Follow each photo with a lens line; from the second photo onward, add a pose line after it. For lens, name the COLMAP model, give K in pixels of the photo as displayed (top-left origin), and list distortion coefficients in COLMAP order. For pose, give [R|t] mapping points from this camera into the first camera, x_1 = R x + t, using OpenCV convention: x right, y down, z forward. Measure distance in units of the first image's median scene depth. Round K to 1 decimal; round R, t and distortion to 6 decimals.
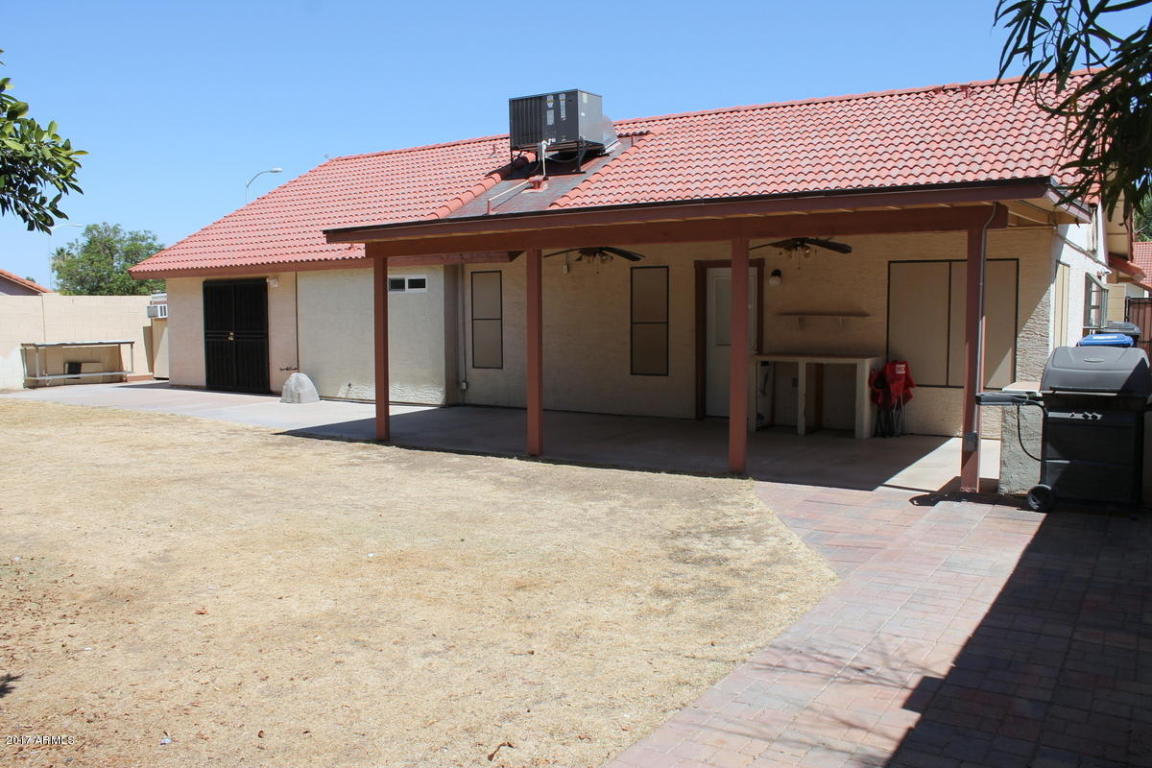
lens RADIAL K [[964.4, 0, 576.0], [0, 964.4, 384.0], [0, 0, 1]] dist [-0.144178, 0.133907]
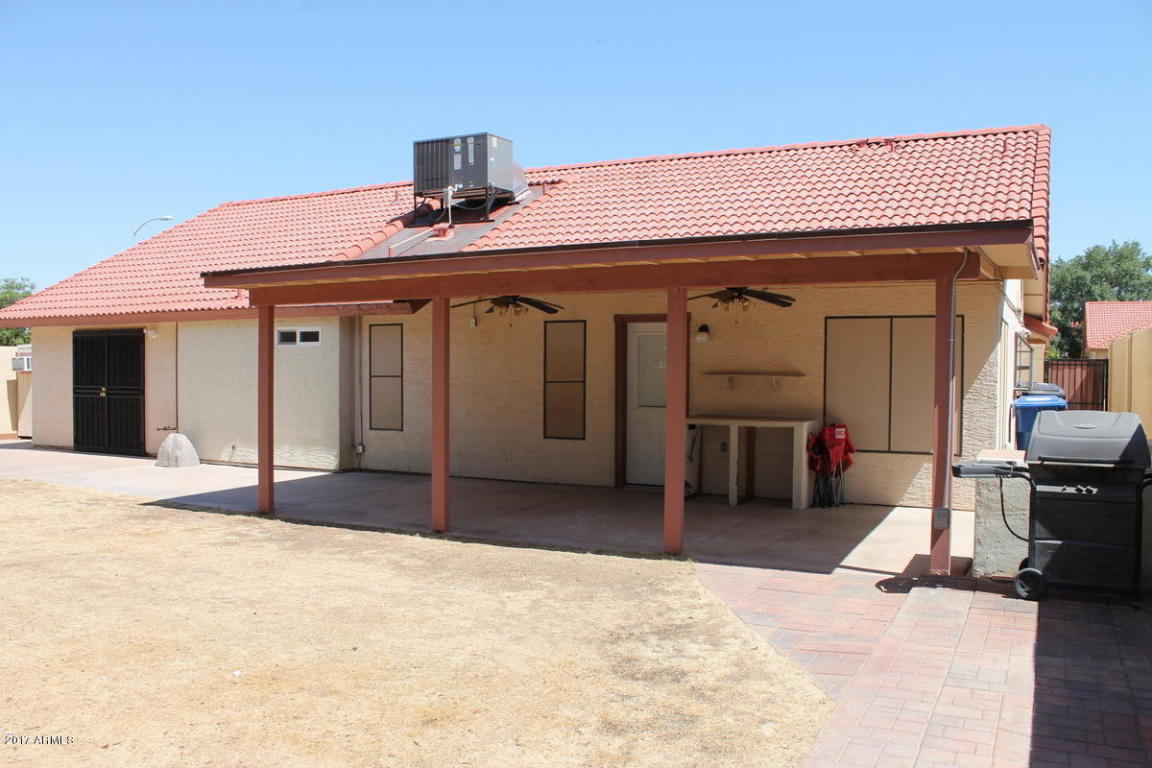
lens RADIAL K [[971.7, 0, 577.2], [0, 971.7, 392.7], [0, 0, 1]] dist [-0.155667, 0.114822]
pose [[0.994591, 0.007216, 0.103616, -0.009470], [-0.001818, 0.998641, -0.052094, -0.005872], [-0.103851, 0.051624, 0.993252, 0.095825]]
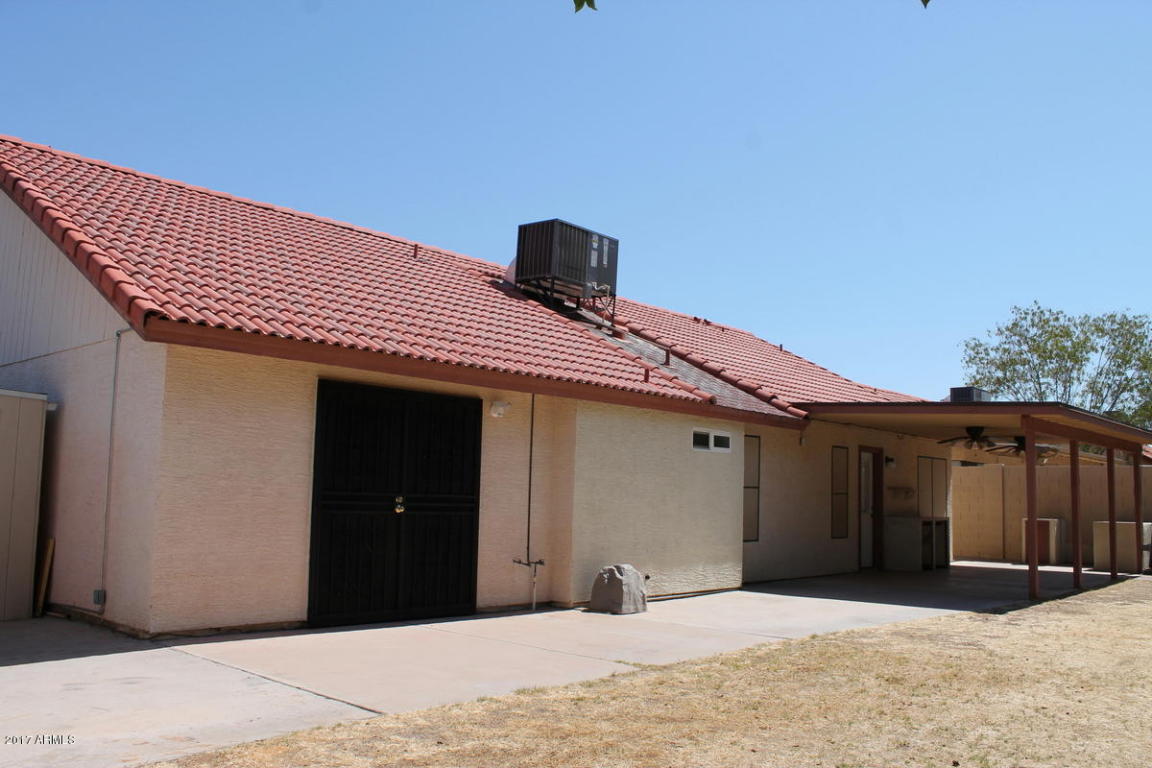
lens RADIAL K [[964.4, 0, 576.0], [0, 964.4, 384.0], [0, 0, 1]] dist [-0.144178, 0.133907]
pose [[0.142071, 0.124203, 0.982033, -1.393835], [0.048833, 0.990009, -0.132276, -0.070619], [-0.988651, 0.066748, 0.134586, 1.404547]]
